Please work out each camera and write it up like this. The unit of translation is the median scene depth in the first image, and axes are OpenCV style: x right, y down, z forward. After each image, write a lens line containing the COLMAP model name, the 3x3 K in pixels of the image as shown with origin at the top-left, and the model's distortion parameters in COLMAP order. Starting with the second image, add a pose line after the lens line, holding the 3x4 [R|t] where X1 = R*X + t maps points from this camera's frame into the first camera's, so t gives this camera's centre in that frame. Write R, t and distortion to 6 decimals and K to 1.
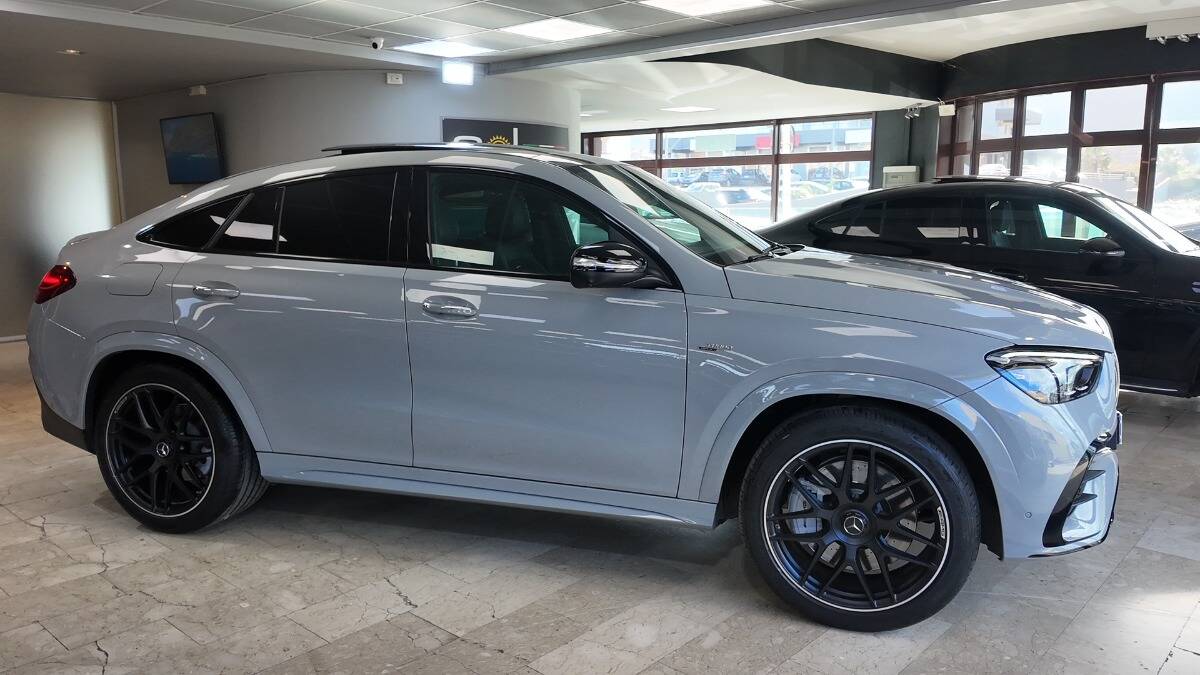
lens RADIAL K [[891.3, 0, 600.0], [0, 891.3, 337.5], [0, 0, 1]] dist [0.058154, -0.076087]
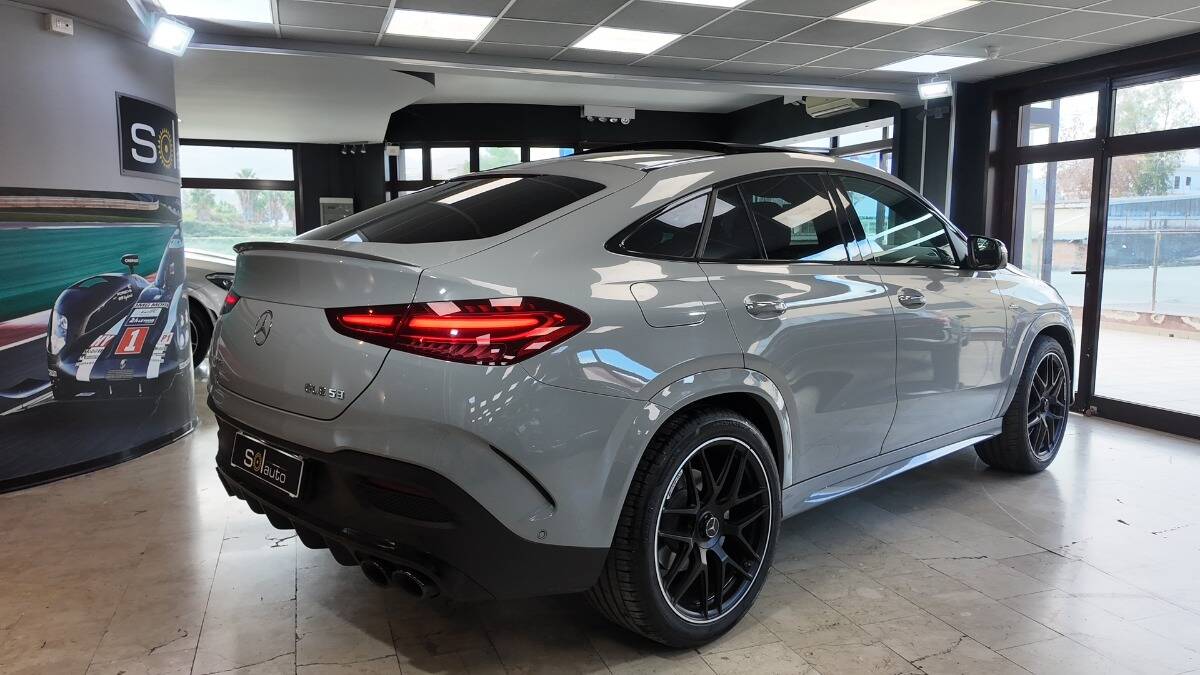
lens RADIAL K [[833.0, 0, 600.0], [0, 833.0, 337.5], [0, 0, 1]] dist [0.066922, -0.096269]
pose [[0.468856, -0.099779, 0.877621, -1.175104], [0.132885, 0.990258, 0.041593, -0.075348], [-0.873221, 0.097121, 0.477548, 0.774254]]
